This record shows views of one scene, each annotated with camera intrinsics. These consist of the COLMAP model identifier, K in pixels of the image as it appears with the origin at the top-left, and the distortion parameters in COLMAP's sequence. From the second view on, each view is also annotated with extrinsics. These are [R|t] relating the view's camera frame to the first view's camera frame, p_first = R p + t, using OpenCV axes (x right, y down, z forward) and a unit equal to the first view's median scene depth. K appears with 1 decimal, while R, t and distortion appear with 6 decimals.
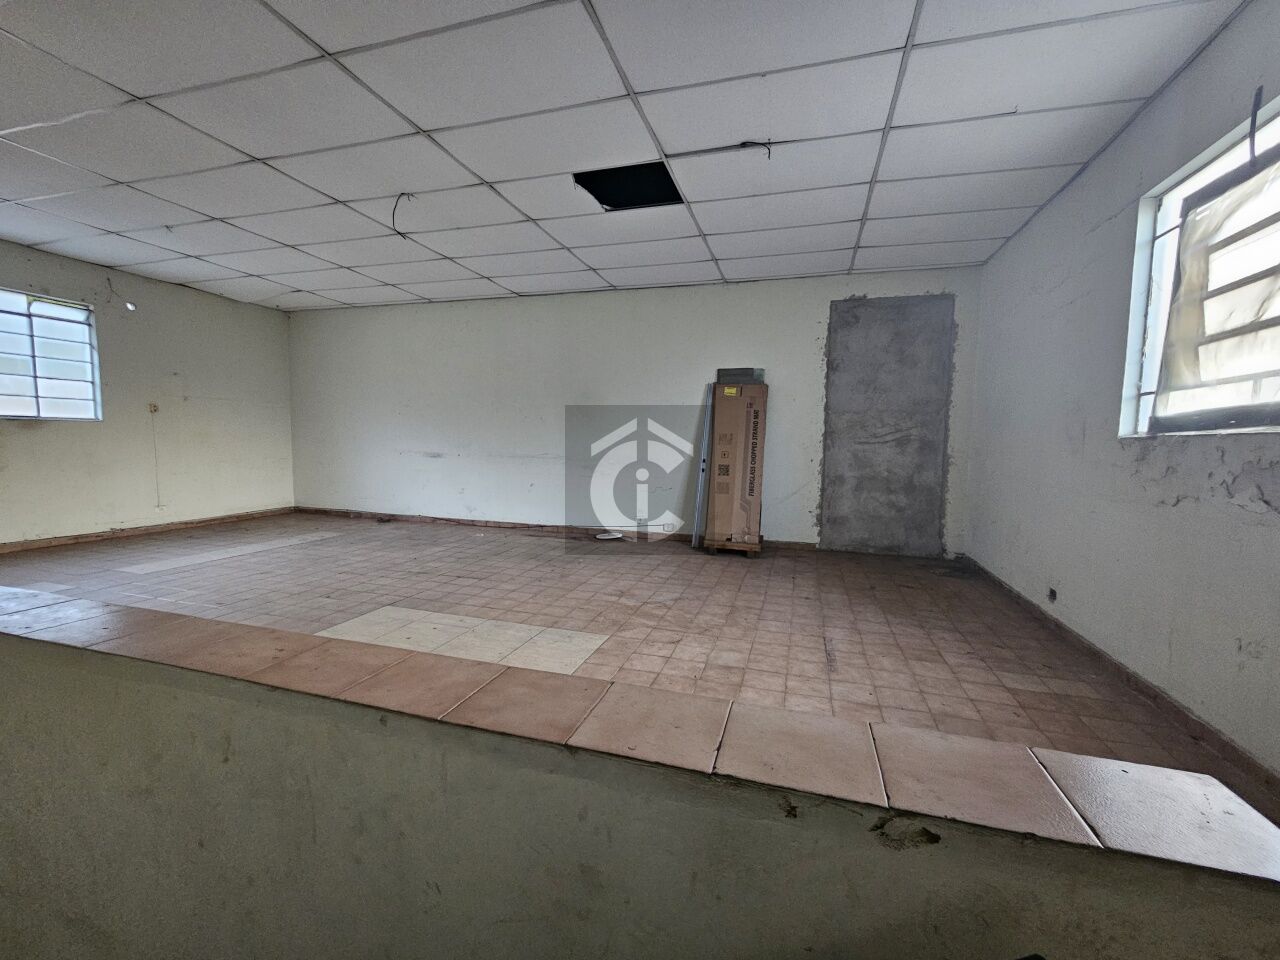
lens RADIAL K [[526.6, 0, 641.4], [0, 526.6, 481.7], [0, 0, 1]] dist [0.000908, 0.000308]
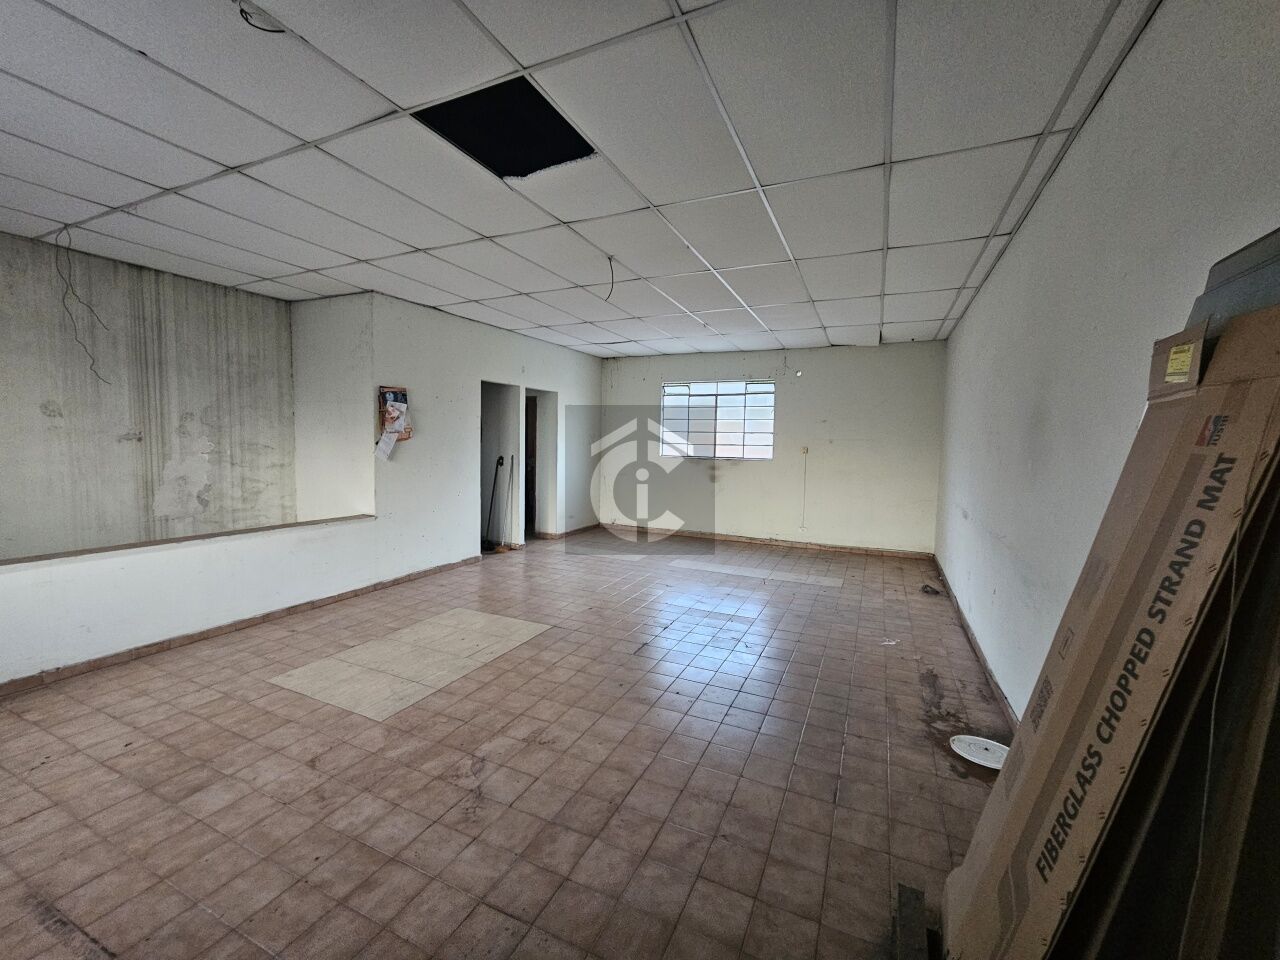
lens RADIAL K [[526.6, 0, 636.4], [0, 526.6, 478.3], [0, 0, 1]] dist [0.000908, 0.000308]
pose [[-0.136519, 0.049469, -0.989402, 0.552473], [-0.101425, 0.992806, 0.063634, -0.161179], [0.985432, 0.109037, -0.130519, 1.113937]]
